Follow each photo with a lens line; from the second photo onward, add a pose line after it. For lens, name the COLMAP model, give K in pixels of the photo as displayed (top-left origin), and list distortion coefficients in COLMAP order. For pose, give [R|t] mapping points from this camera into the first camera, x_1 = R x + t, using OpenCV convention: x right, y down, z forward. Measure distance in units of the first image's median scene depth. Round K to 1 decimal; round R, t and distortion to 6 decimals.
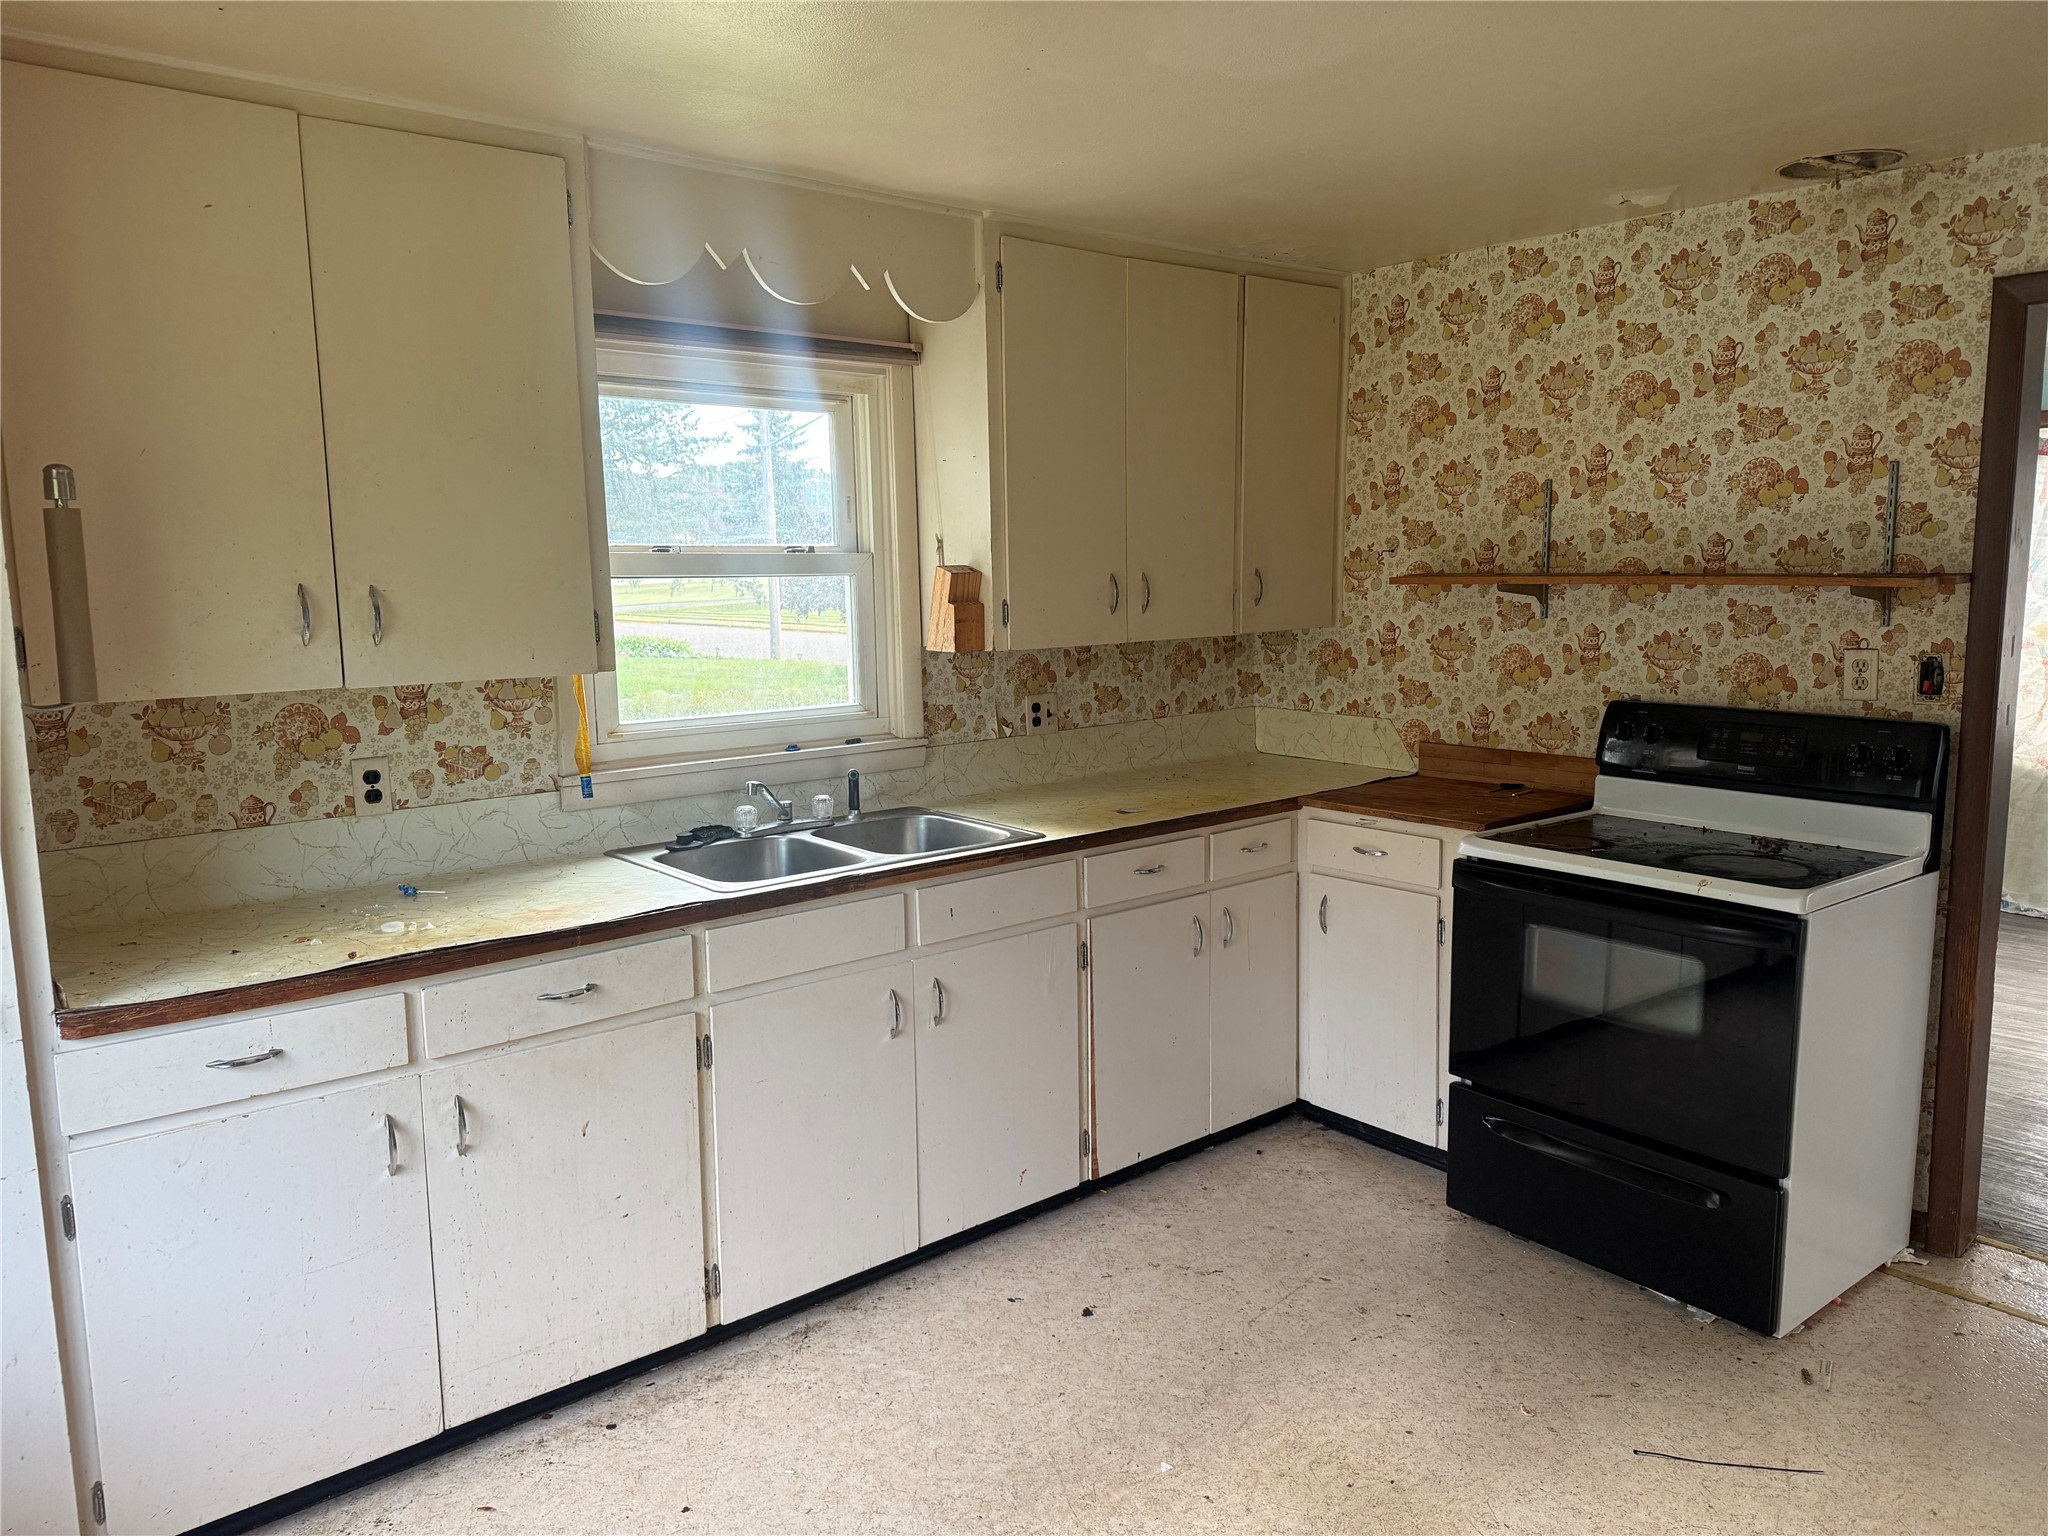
lens RADIAL K [[1372.1, 0, 1024.0], [0, 1372.1, 768.0], [0, 0, 1]] dist [-0.002183, -0.092615]
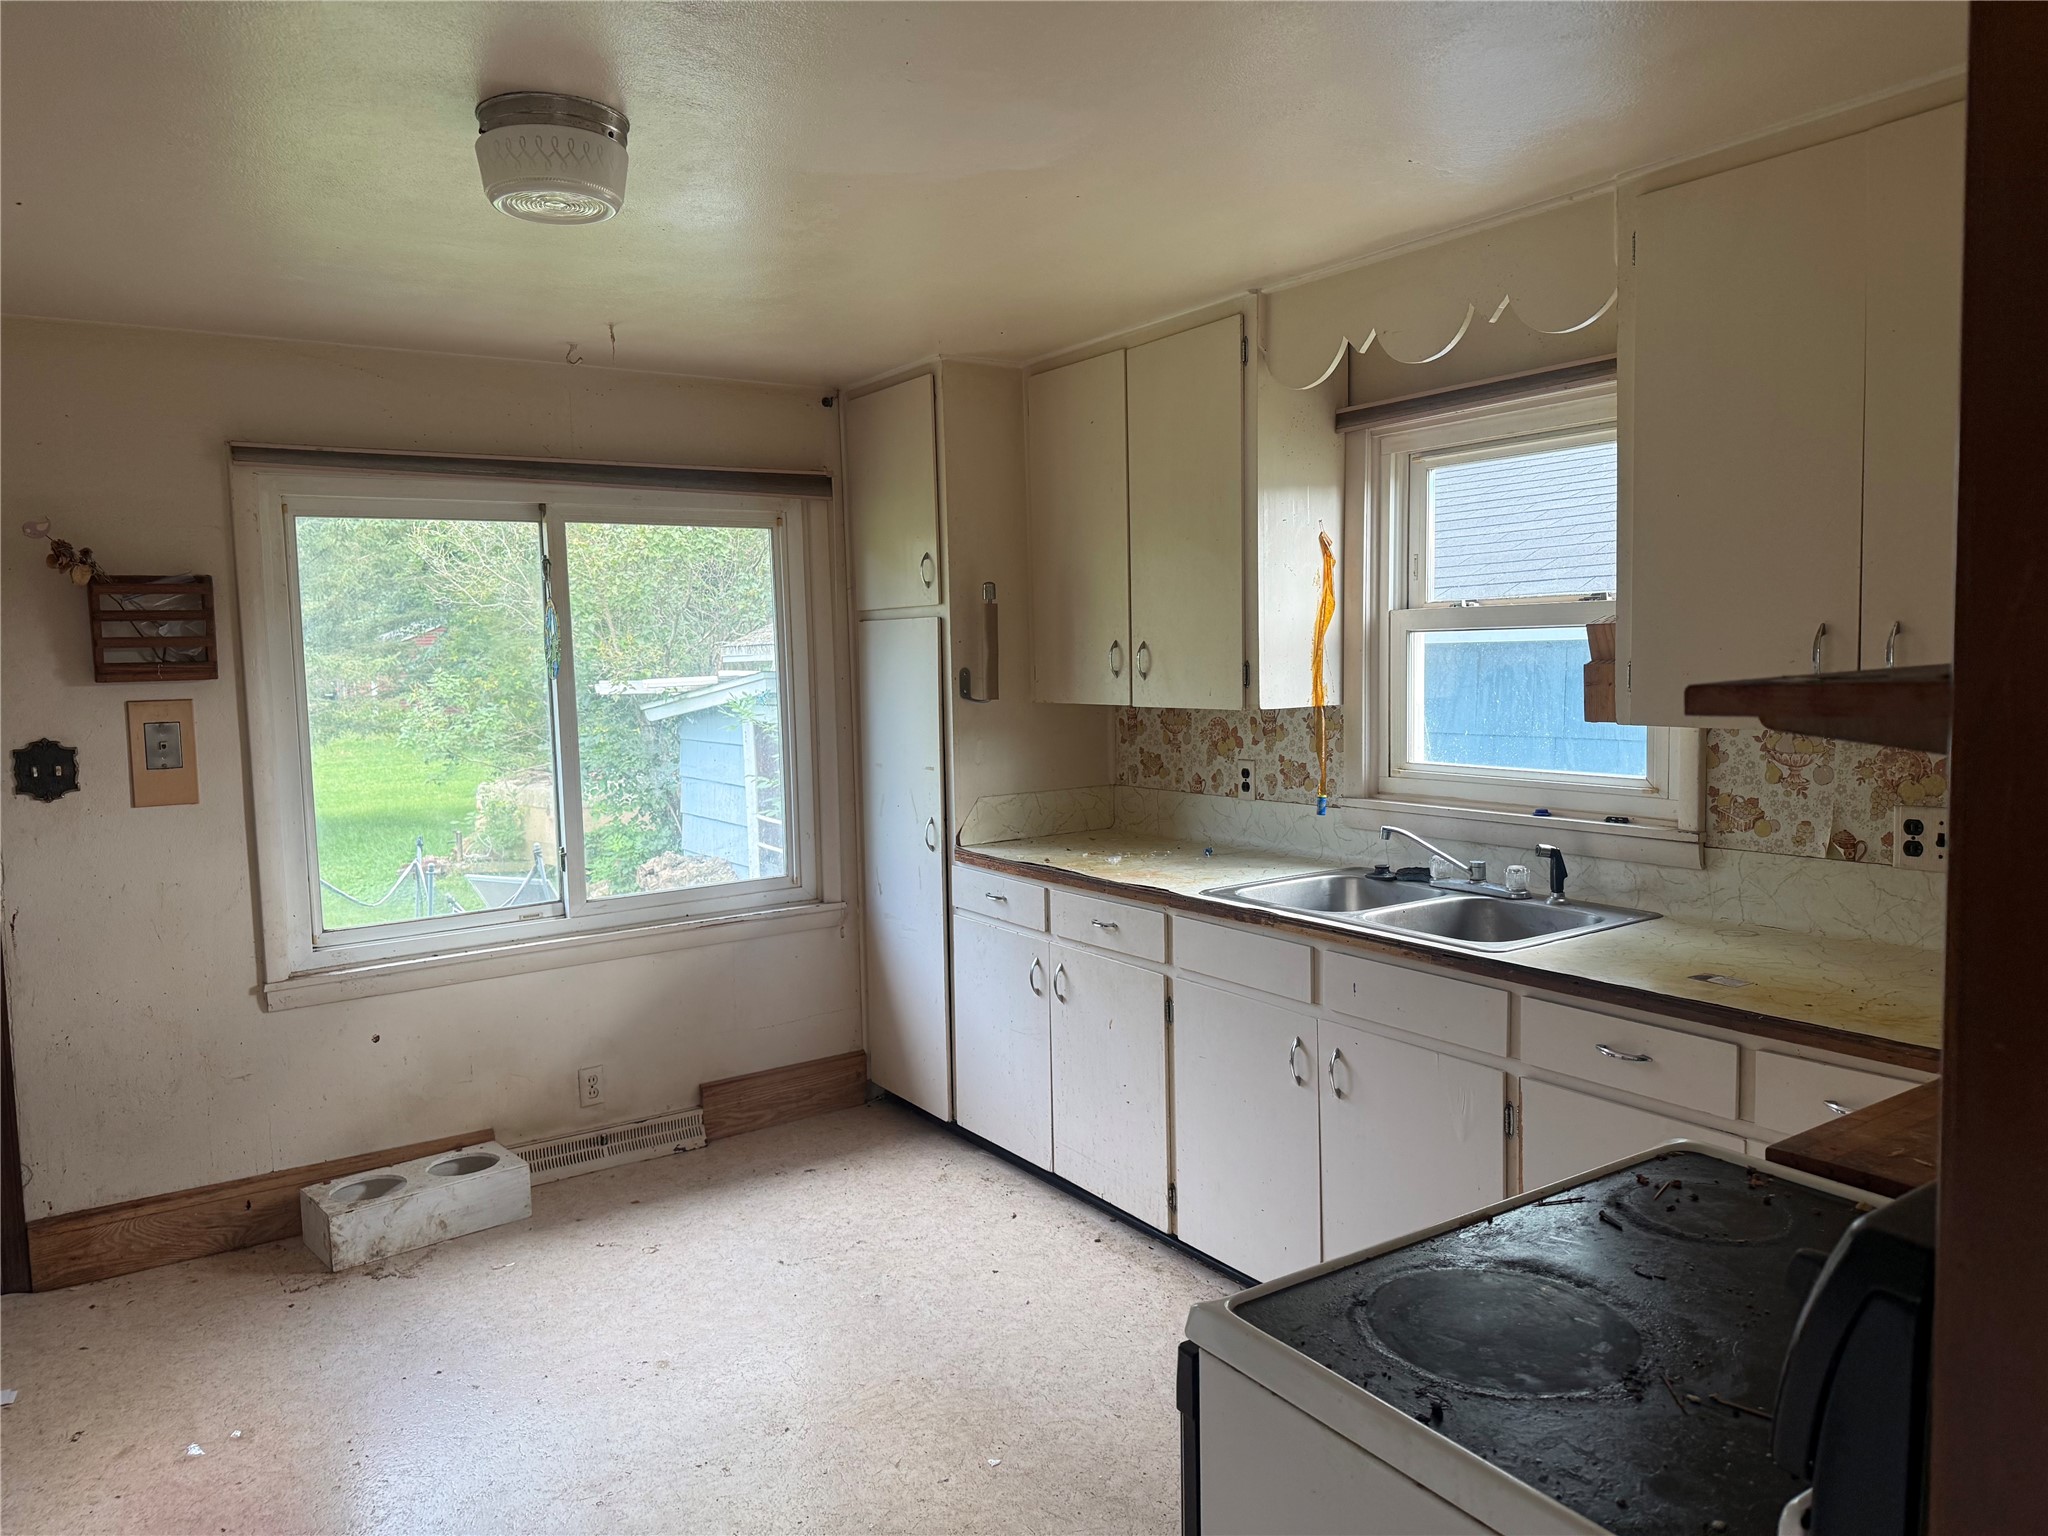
lens RADIAL K [[1409.9, 0, 1024.0], [0, 1409.9, 768.0], [0, 0, 1]] dist [0.002009, -0.002598]
pose [[-0.125442, 0.100302, -0.987018, 0.982517], [-0.112504, 0.987021, 0.114601, -0.138702], [0.985701, 0.125419, -0.112530, 0.921641]]
